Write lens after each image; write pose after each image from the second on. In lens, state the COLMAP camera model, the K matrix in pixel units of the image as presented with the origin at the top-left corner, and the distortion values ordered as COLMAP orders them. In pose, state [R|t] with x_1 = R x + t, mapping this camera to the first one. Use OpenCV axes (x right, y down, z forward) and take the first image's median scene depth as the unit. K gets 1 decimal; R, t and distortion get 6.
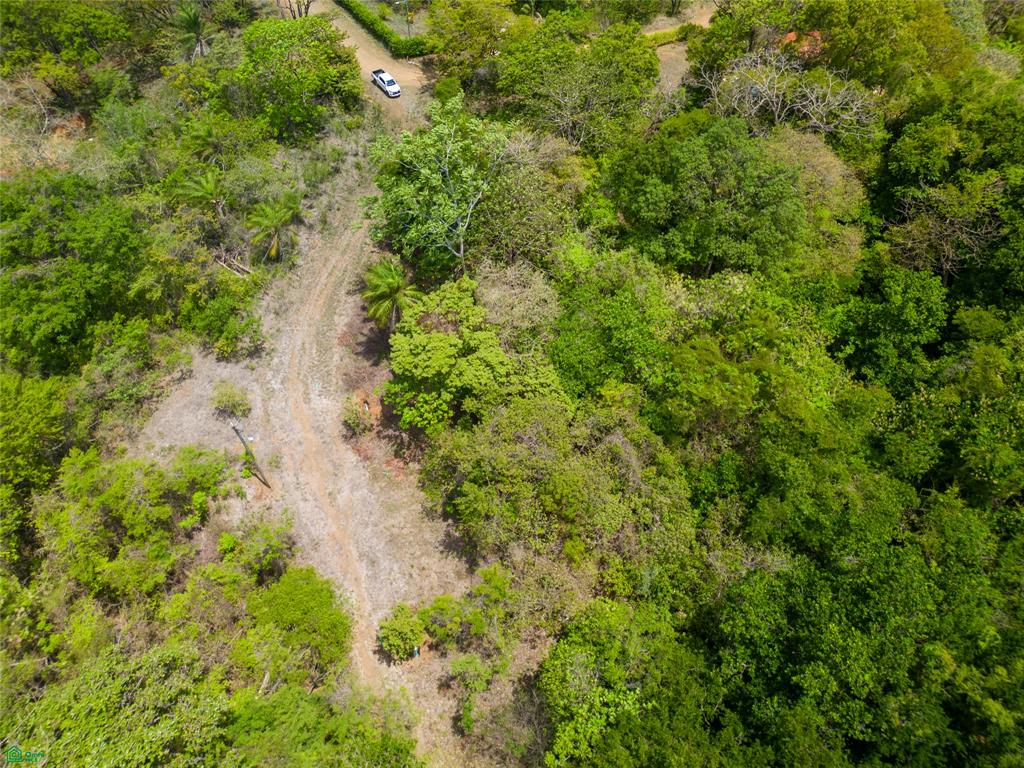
lens RADIAL K [[726.6, 0, 512.0], [0, 726.6, 384.0], [0, 0, 1]] dist [0.102036, -0.120256]
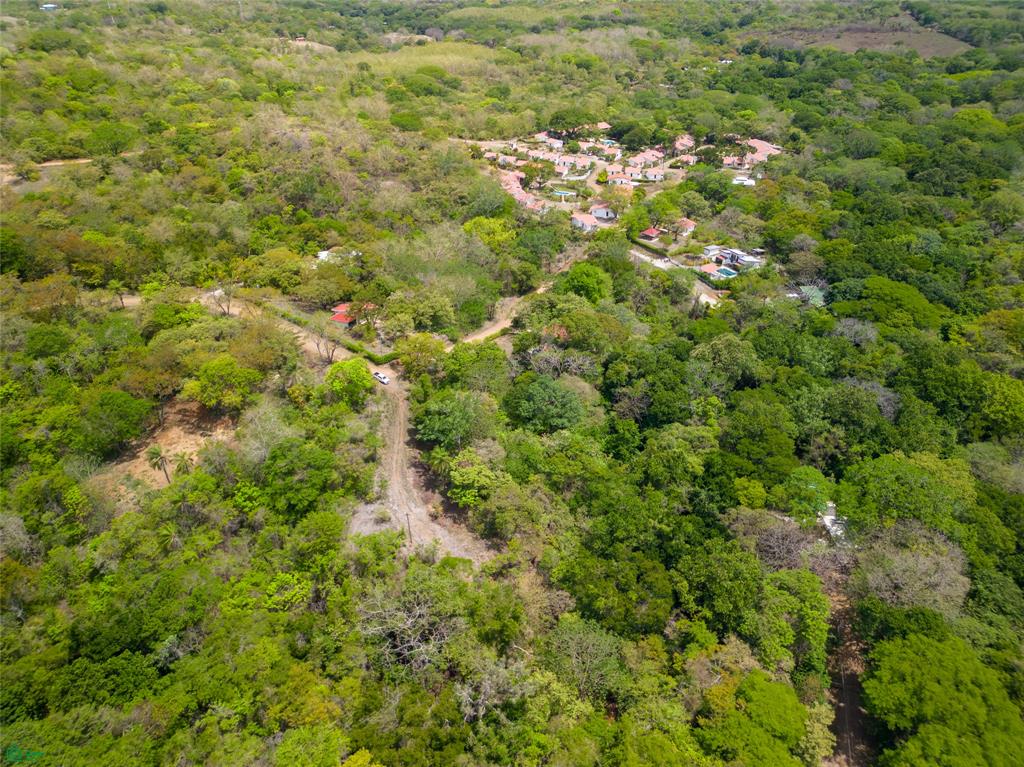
lens RADIAL K [[726.6, 0, 512.0], [0, 726.6, 383.5], [0, 0, 1]] dist [0.102036, -0.120256]
pose [[0.947025, -0.150381, 0.283776, -0.573649], [0.226493, 0.939177, -0.258161, 0.319090], [-0.227693, 0.308758, 0.923485, -1.398145]]
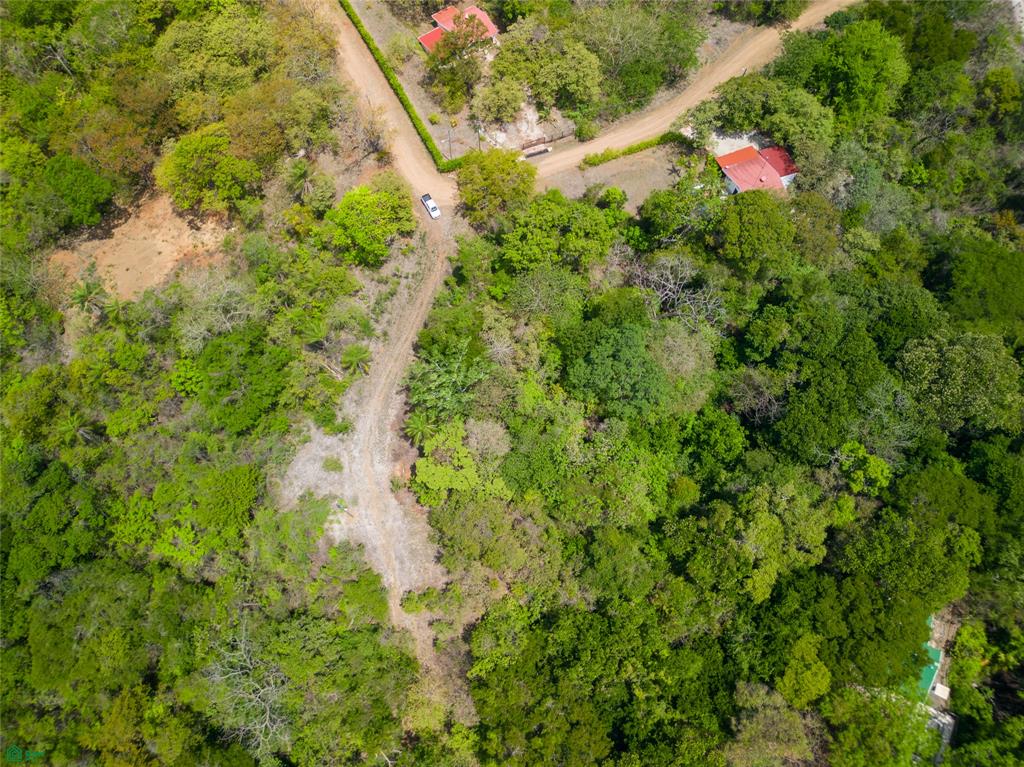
lens RADIAL K [[726.6, 0, 512.0], [0, 726.6, 383.5], [0, 0, 1]] dist [0.102036, -0.120256]
pose [[0.992454, 0.119574, -0.027153, 0.095721], [-0.104406, 0.940194, 0.324243, -0.793008], [0.064300, -0.318962, 0.945584, -0.647629]]
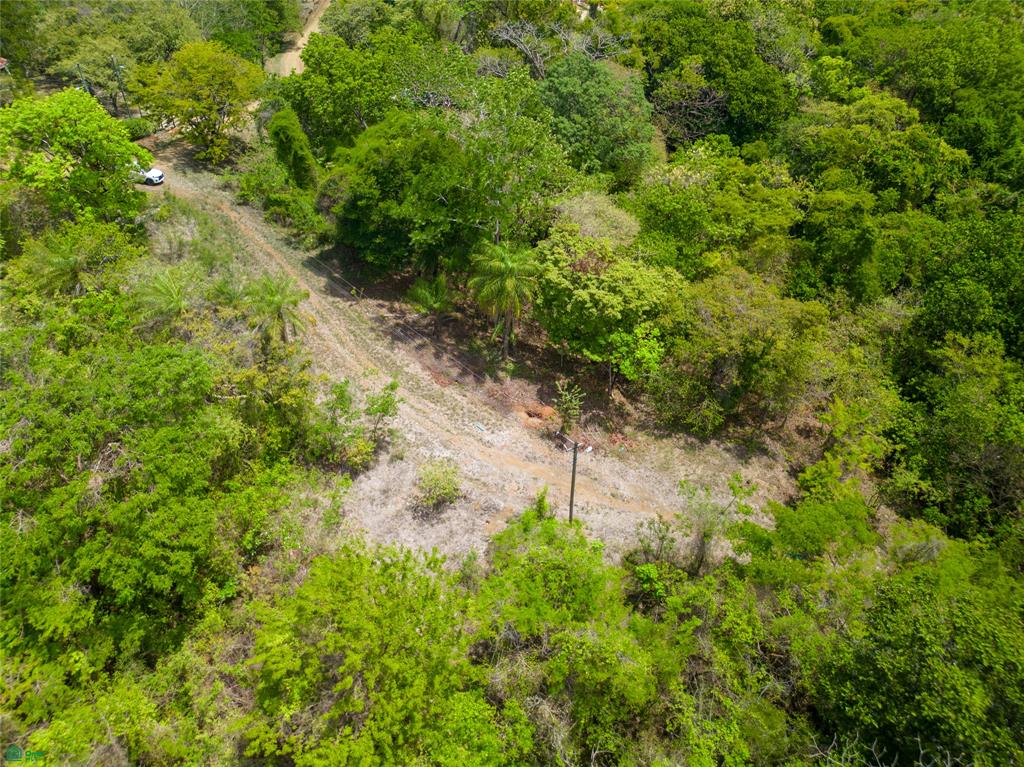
lens RADIAL K [[726.6, 0, 512.0], [0, 726.6, 383.5], [0, 0, 1]] dist [0.102036, -0.120256]
pose [[0.634844, -0.471351, 0.612209, -0.705043], [0.561107, 0.825975, 0.054080, -0.060069], [-0.531160, 0.309183, 0.788844, 0.331872]]
